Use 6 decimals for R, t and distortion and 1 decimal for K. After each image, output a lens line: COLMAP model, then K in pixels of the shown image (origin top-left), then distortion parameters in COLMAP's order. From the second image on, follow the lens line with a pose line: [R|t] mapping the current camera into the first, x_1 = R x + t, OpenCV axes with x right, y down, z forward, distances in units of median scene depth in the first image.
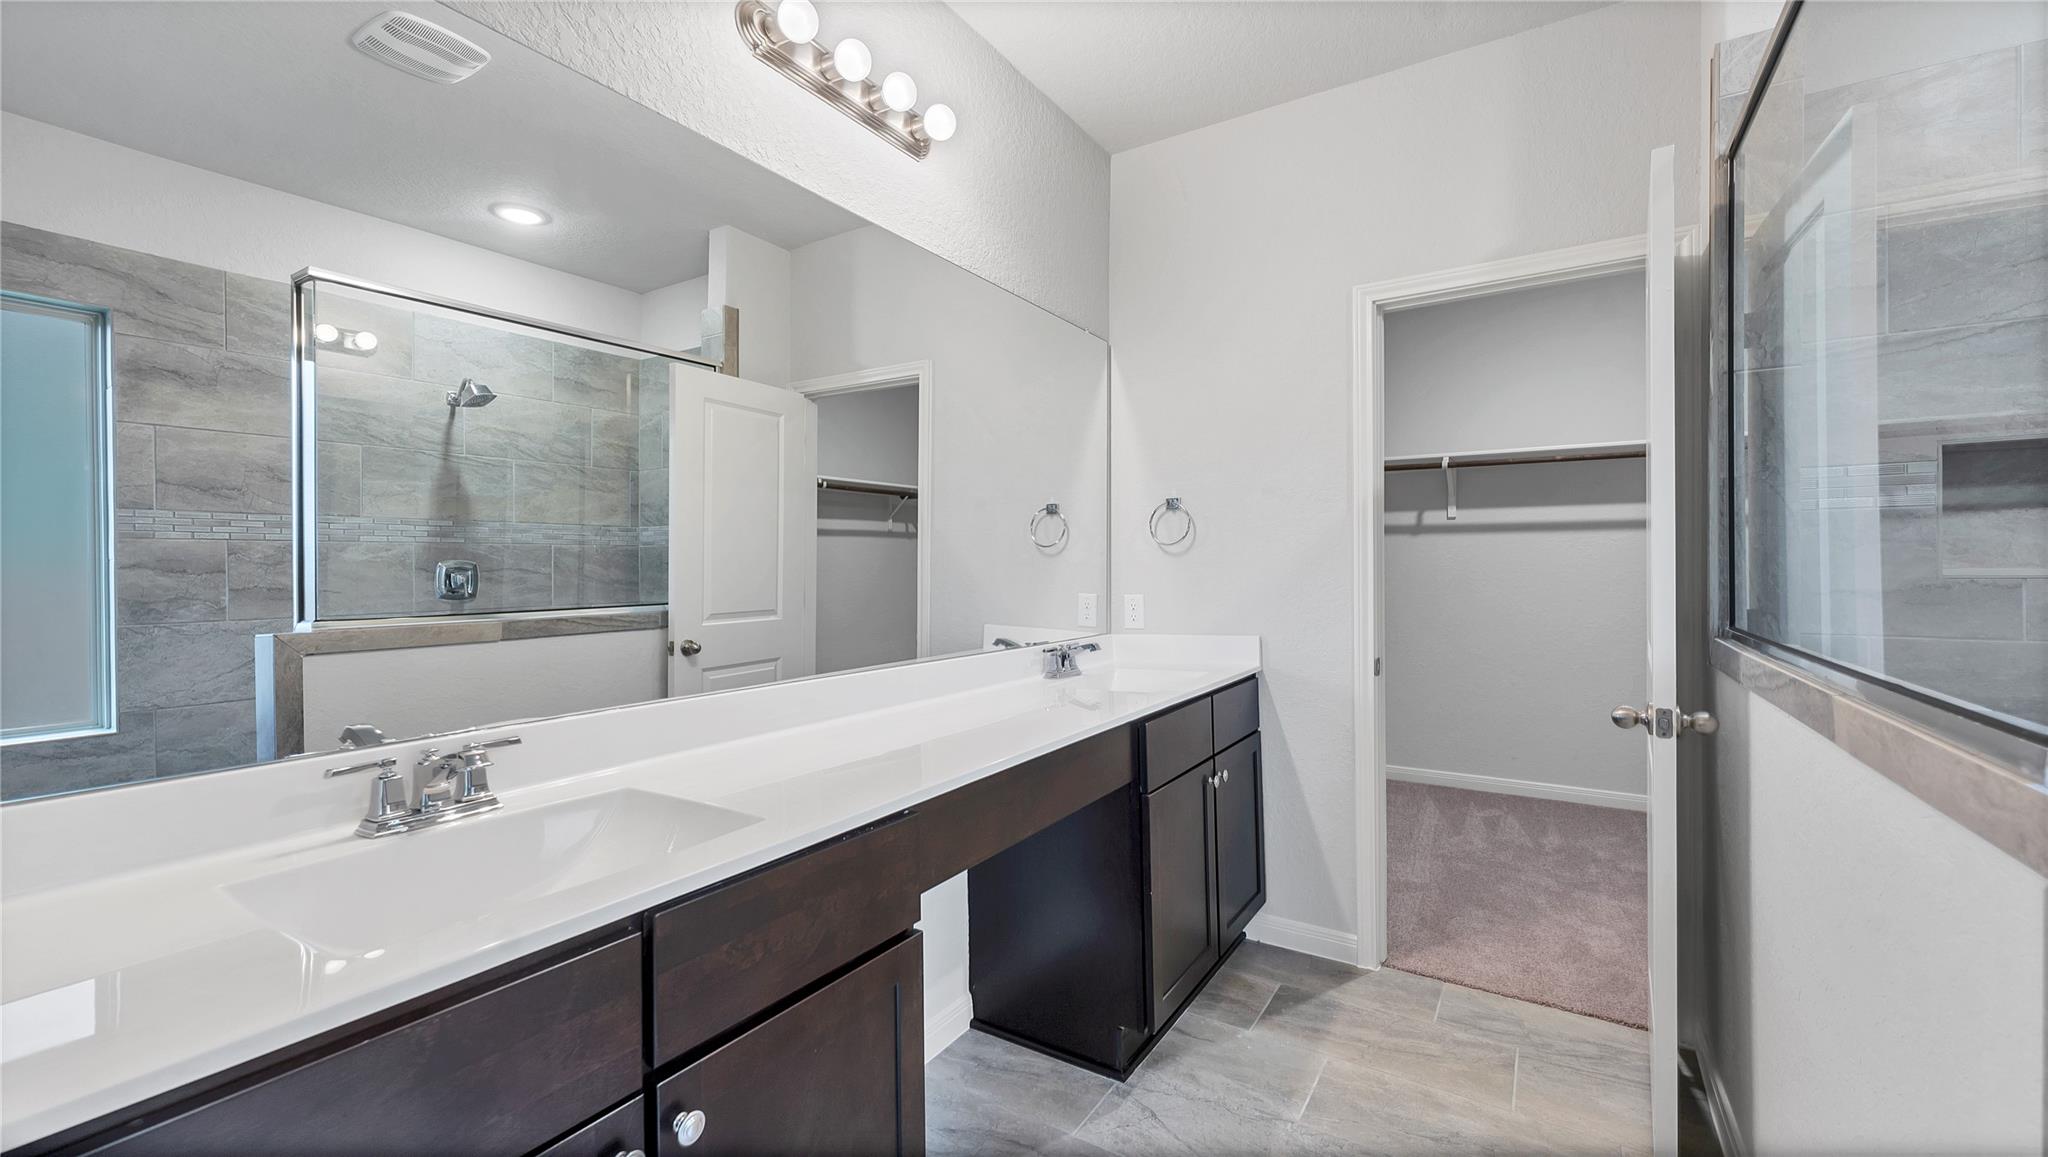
lens RADIAL K [[829.6, 0, 1030.6], [0, 829.6, 567.2], [0, 0, 1]] dist [0.001621, 0.000032]
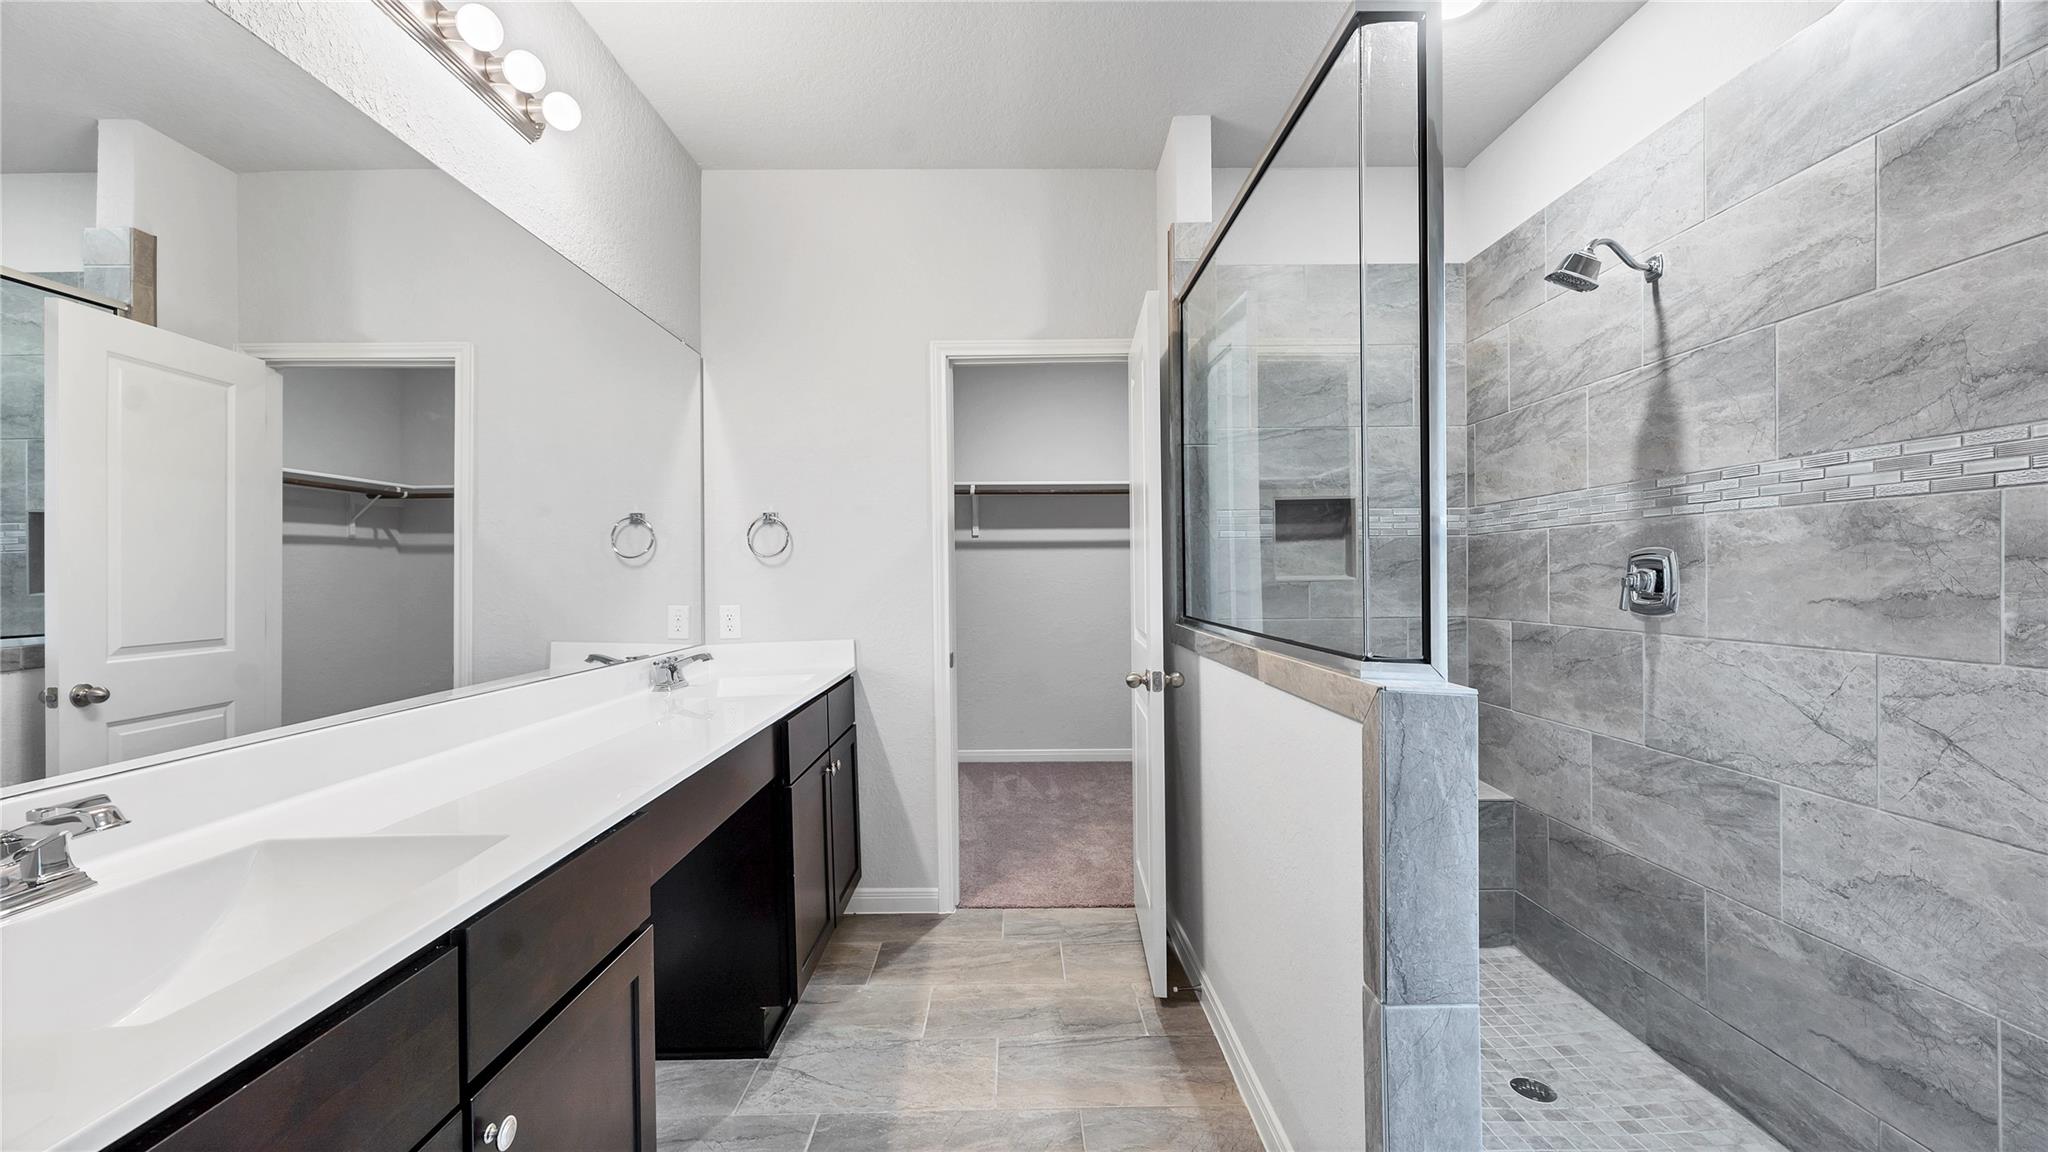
lens RADIAL K [[832.0, 0, 1024.0], [0, 832.0, 576.0], [0, 0, 1]] dist [0.001613, 0.000060]
pose [[0.838204, -0.005005, 0.545334, -0.162511], [0.007750, 0.999966, -0.002734, 0.002557], [-0.545302, 0.006518, 0.838214, -0.072973]]
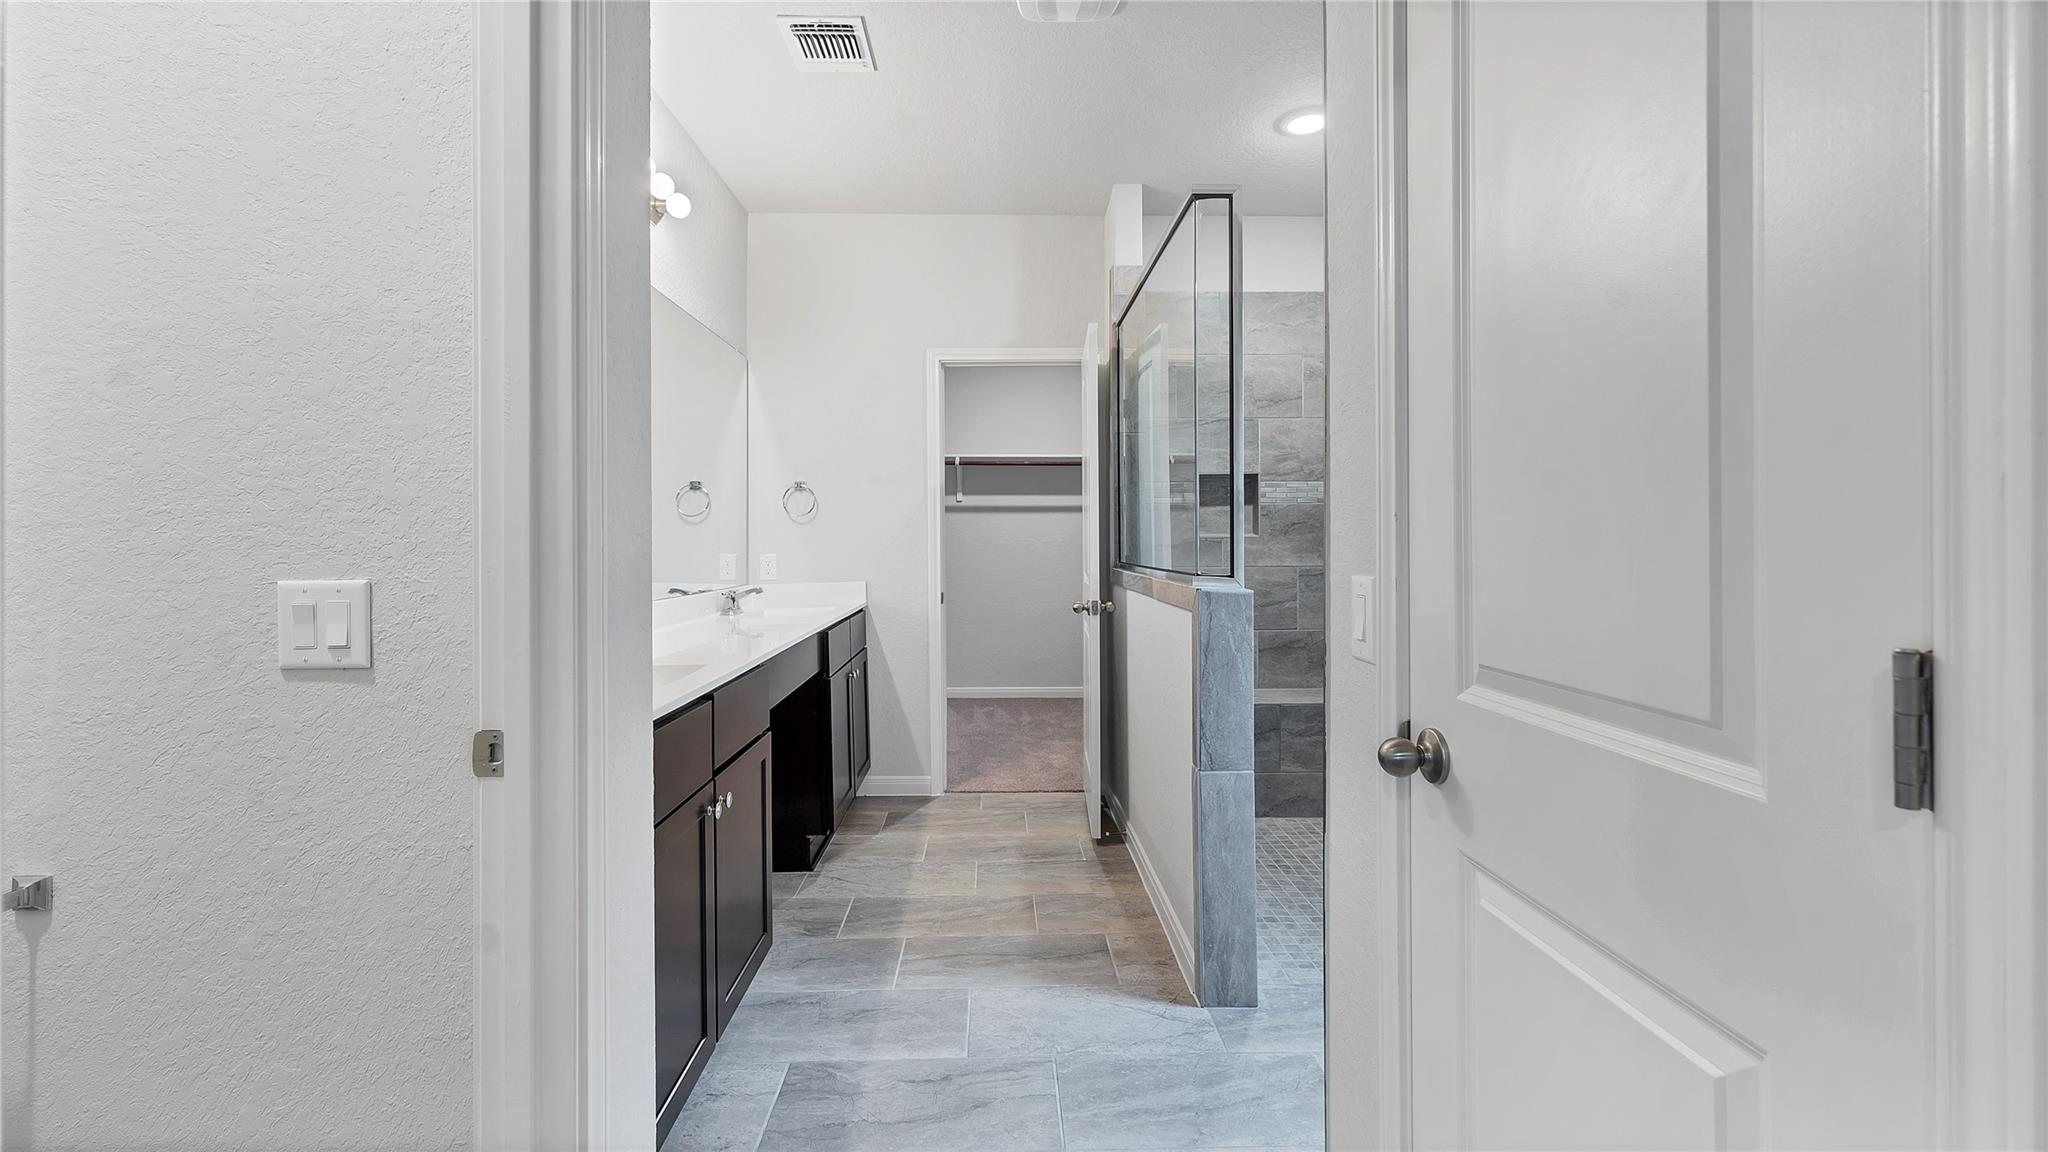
lens RADIAL K [[851.7, 0, 1031.7], [0, 851.7, 538.2], [0, 0, 1]] dist [-0.000464, -0.000133]
pose [[0.821067, 0.002204, 0.570827, -0.372746], [0.002959, 0.999963, -0.008117, 0.024680], [-0.570824, 0.008353, 0.821030, -0.419417]]
